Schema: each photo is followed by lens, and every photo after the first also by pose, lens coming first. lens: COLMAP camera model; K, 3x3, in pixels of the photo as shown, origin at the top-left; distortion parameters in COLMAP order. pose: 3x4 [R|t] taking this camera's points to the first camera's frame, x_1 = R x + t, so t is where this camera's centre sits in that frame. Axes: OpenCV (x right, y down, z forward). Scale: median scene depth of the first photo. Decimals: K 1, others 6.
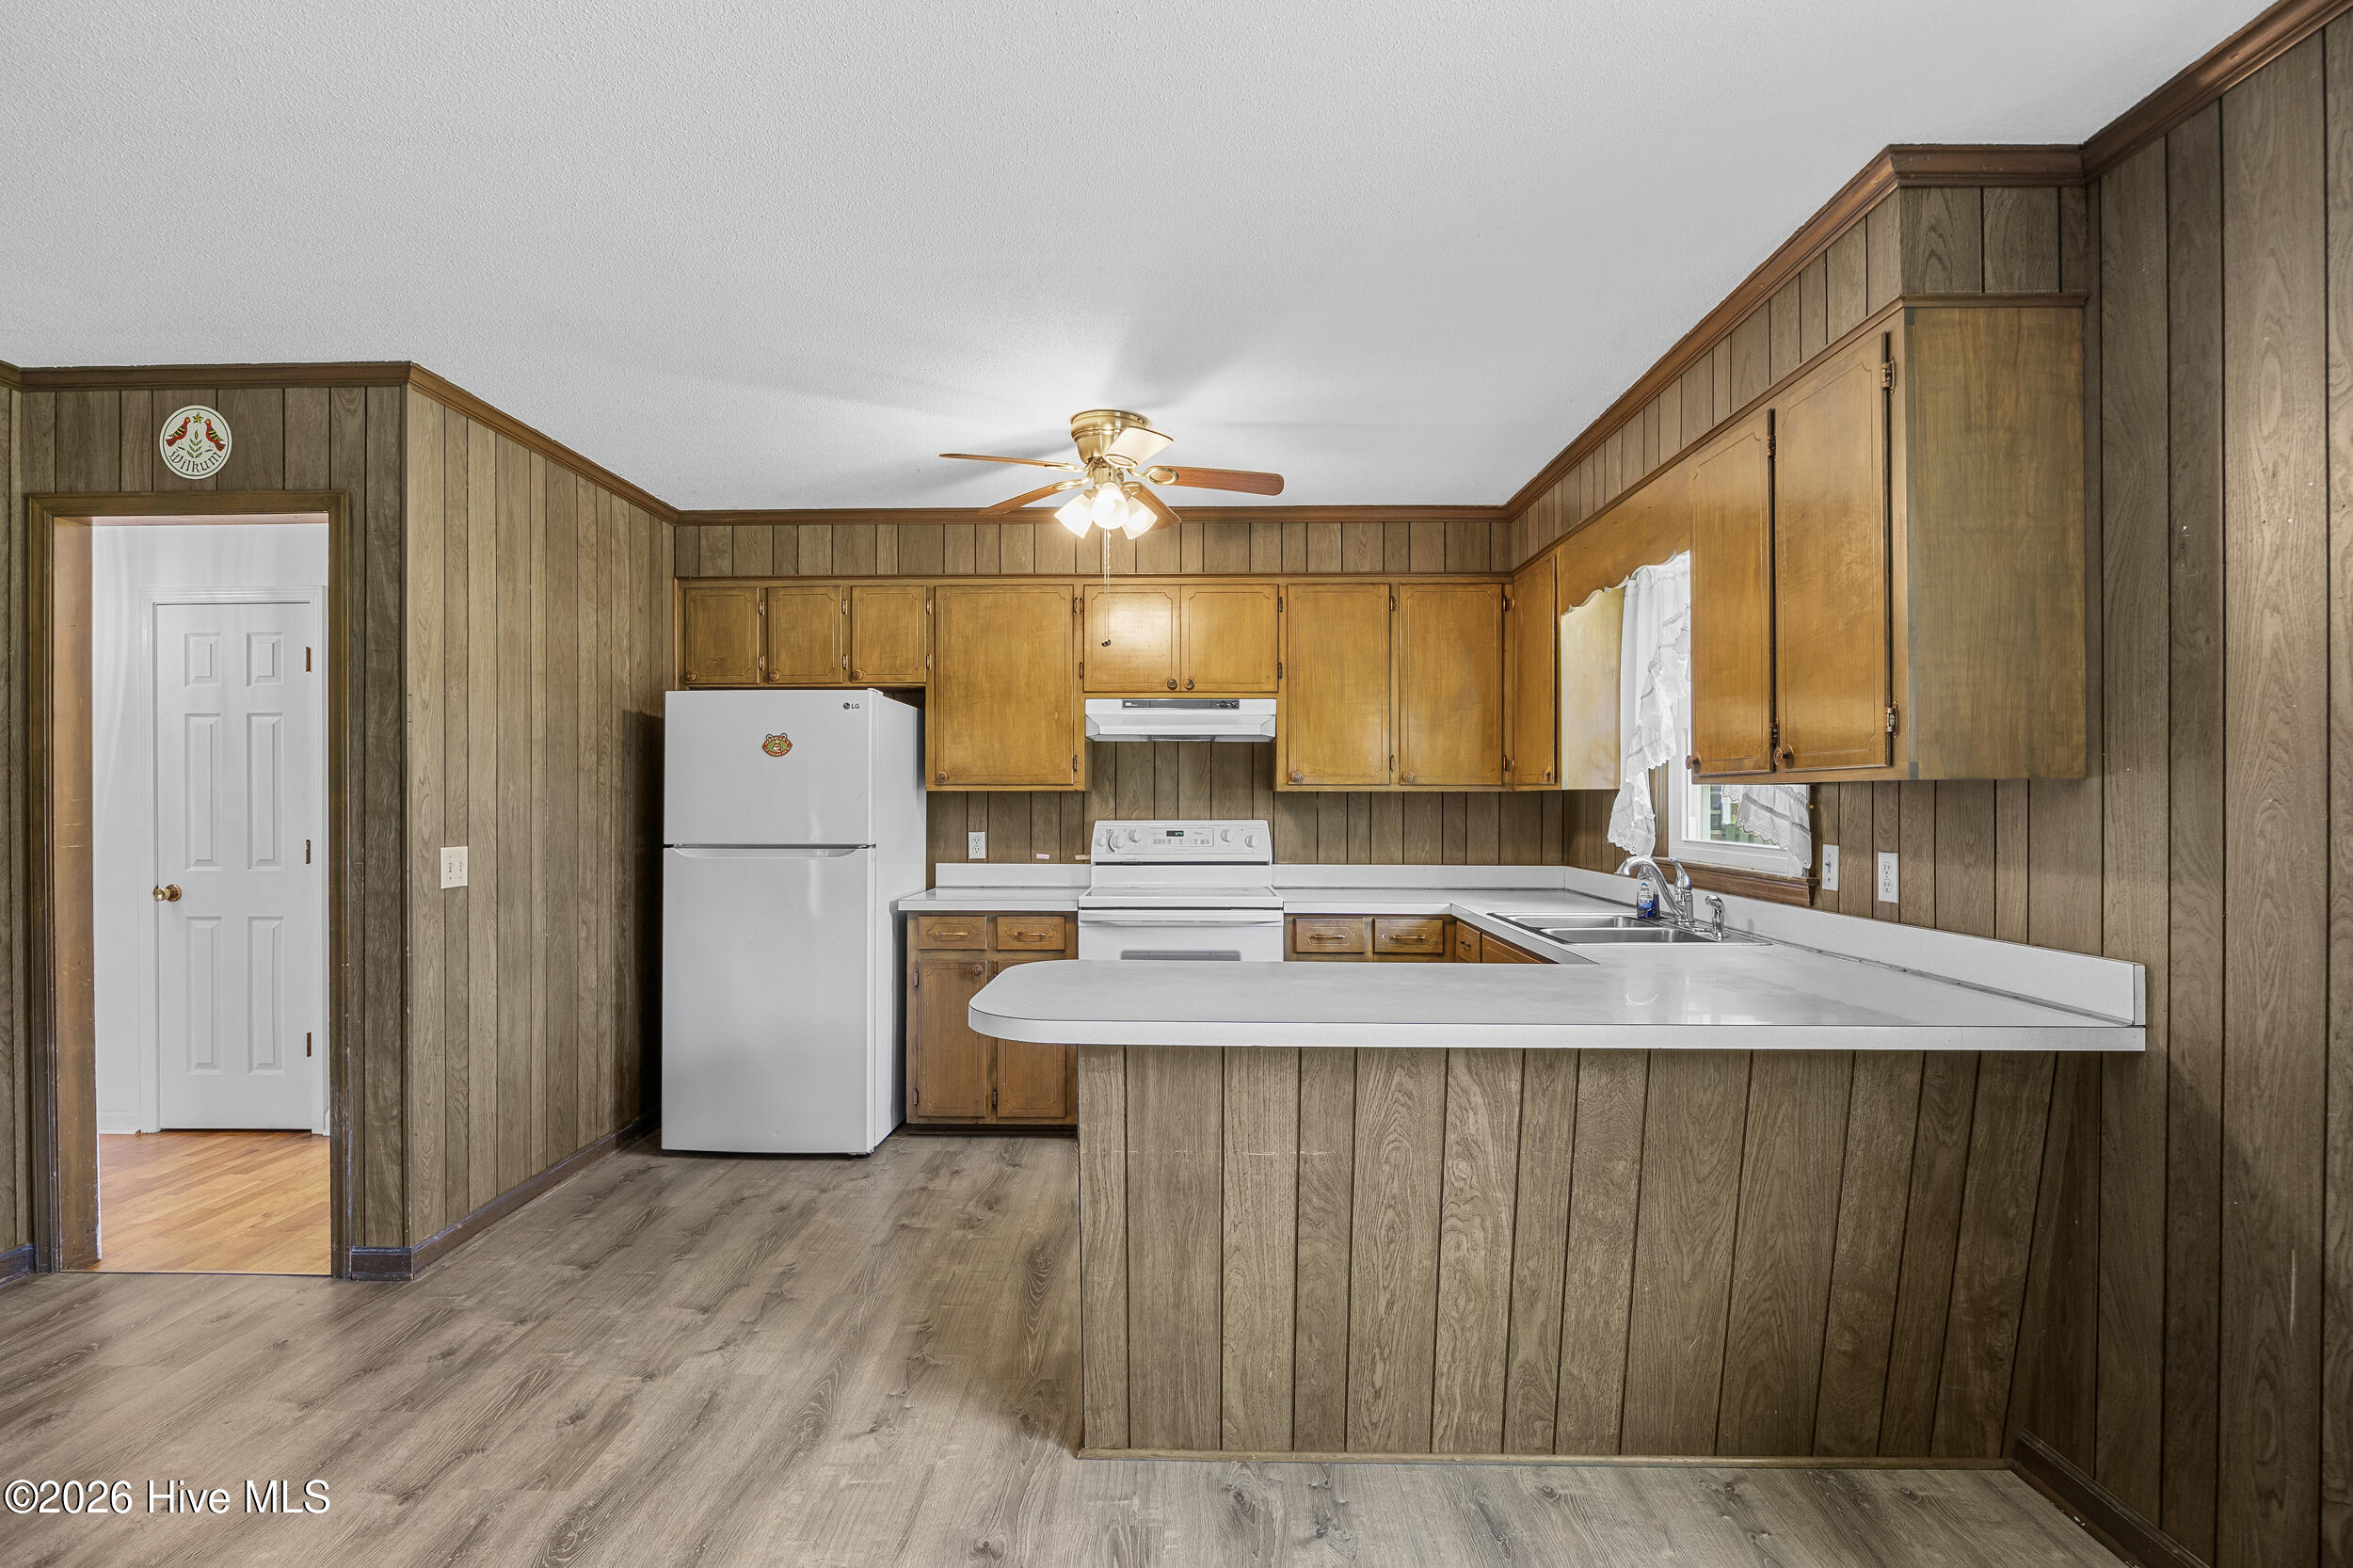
lens RADIAL K [[1127.3, 0, 1176.5], [0, 1127.3, 784.0], [0, 0, 1]] dist [-0.019057, -0.000683]
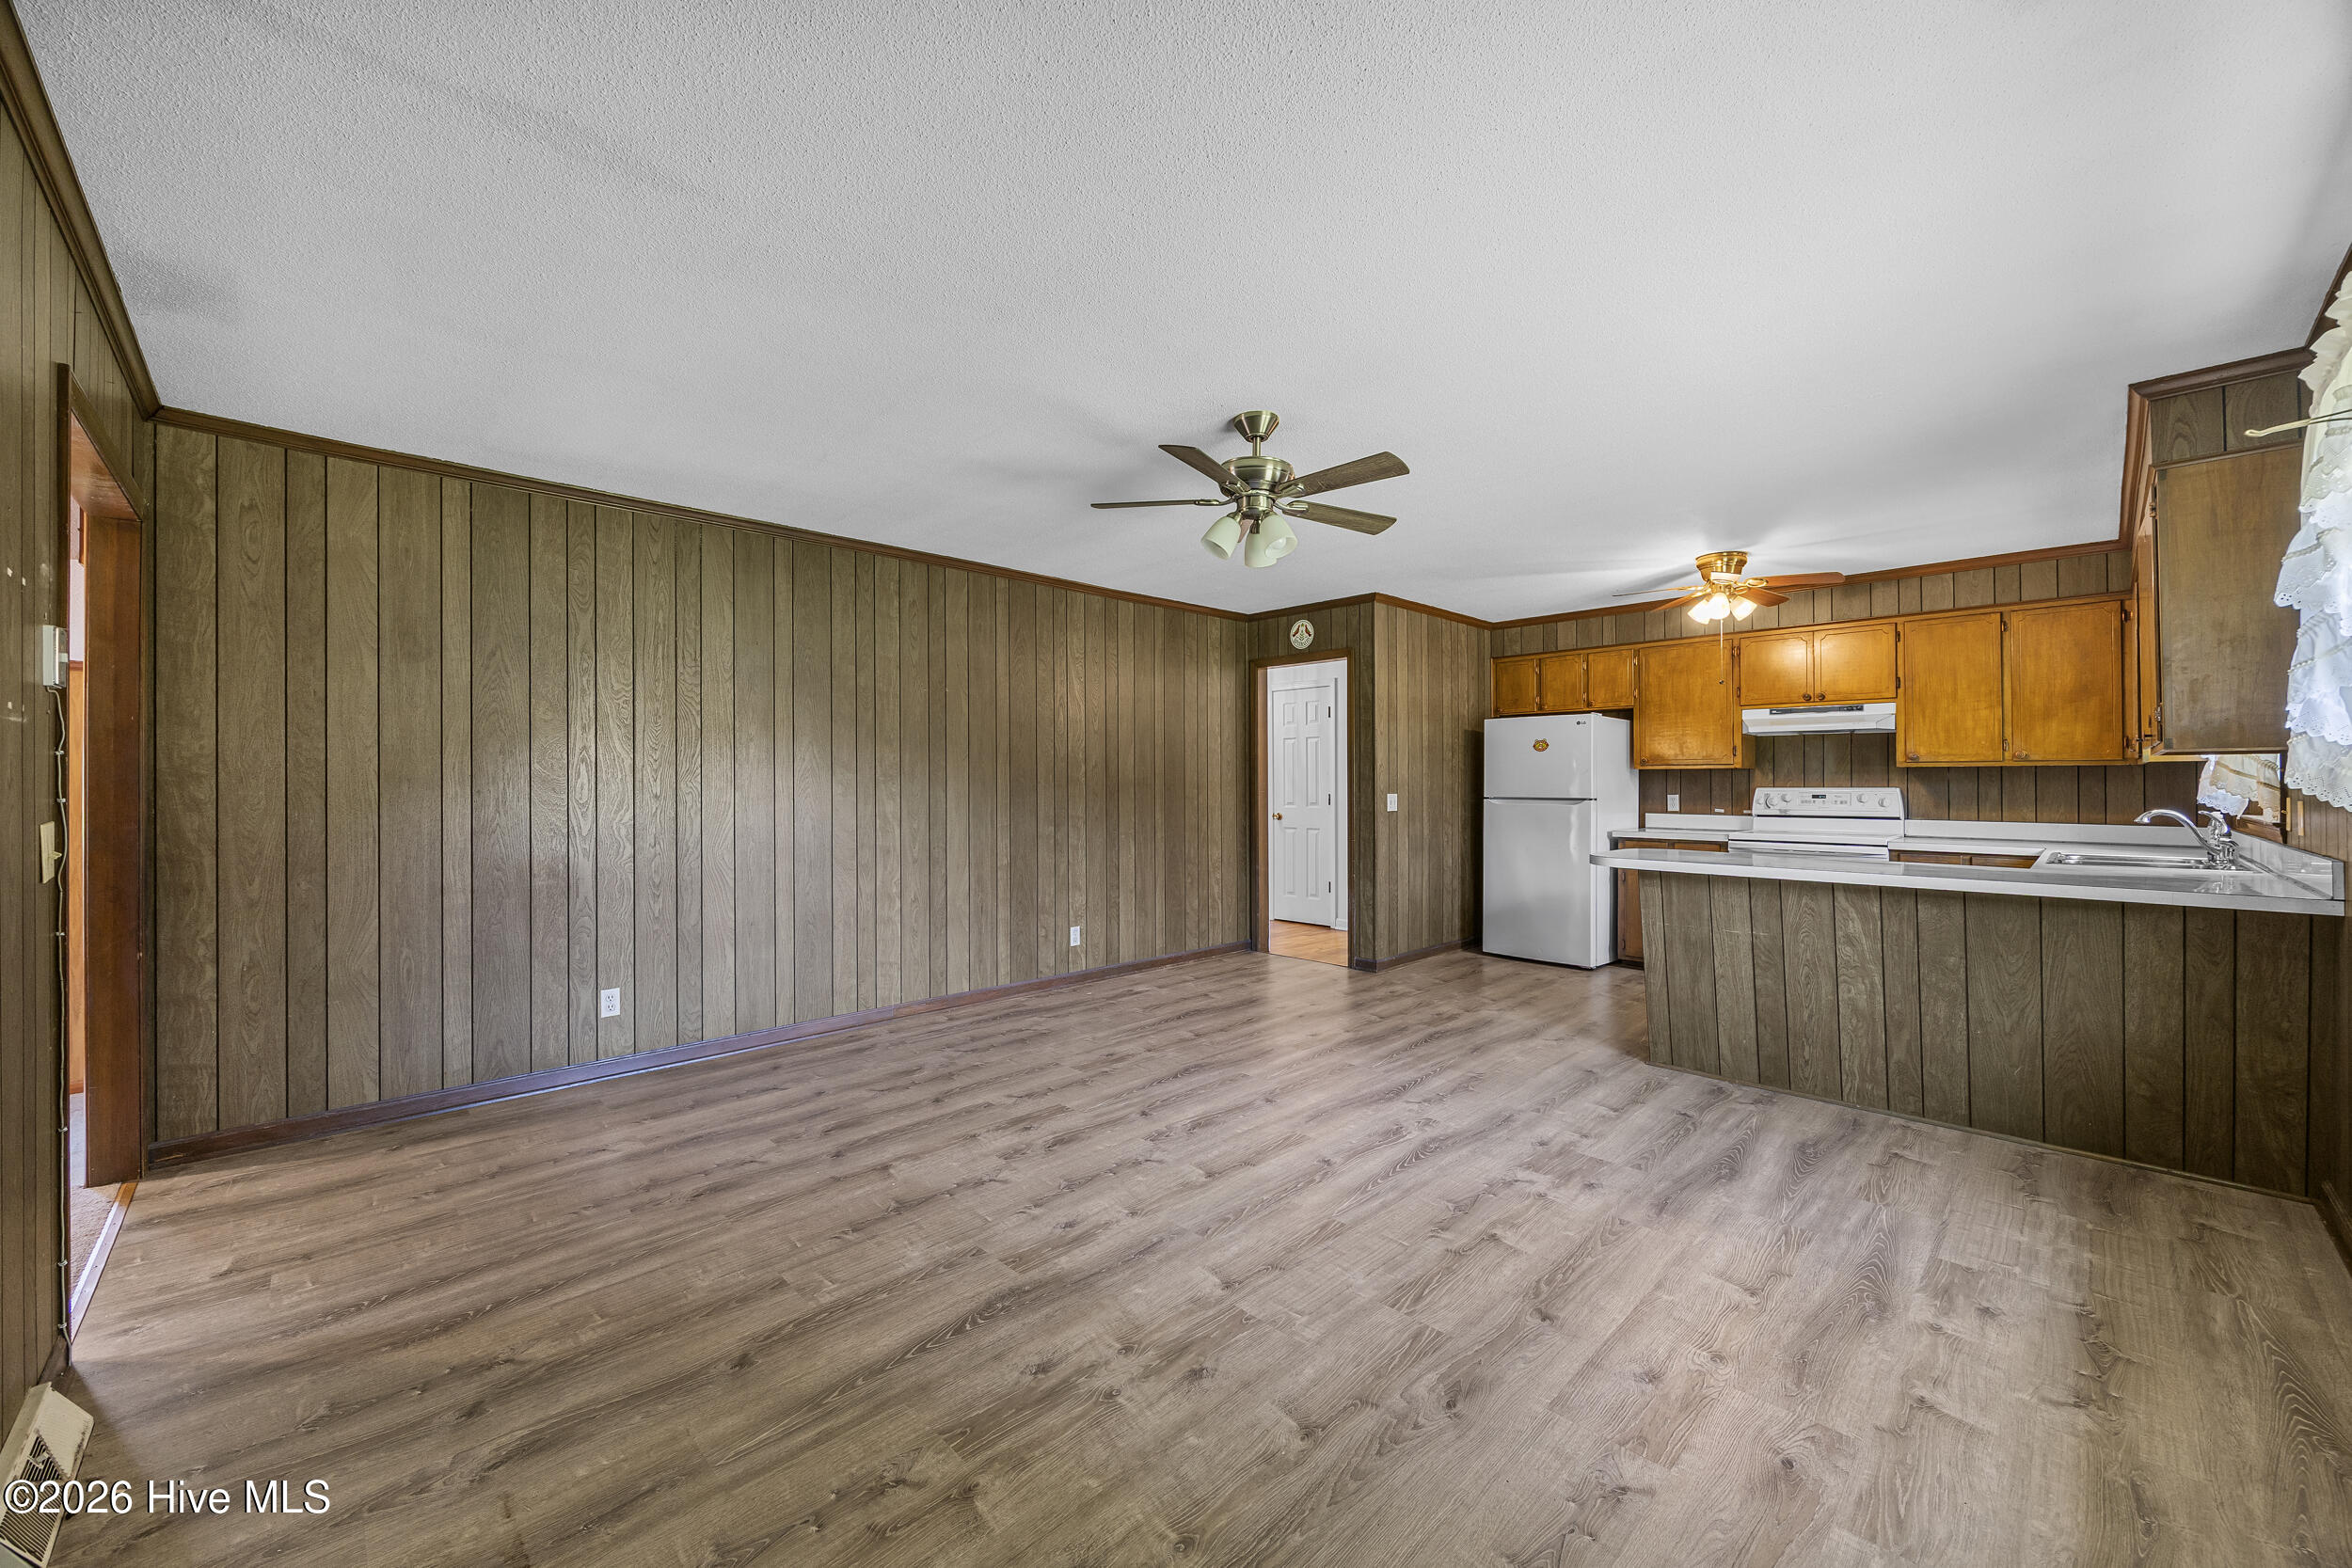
lens RADIAL K [[898.3, 0, 1176.0], [0, 898.3, 784.0], [0, 0, 1]] dist [0.029213, 0.000113]
pose [[0.704708, 0.002545, -0.709493, 0.353819], [0.005782, 0.999940, 0.009329, 0.015810], [0.709474, -0.010677, 0.704651, -0.618068]]
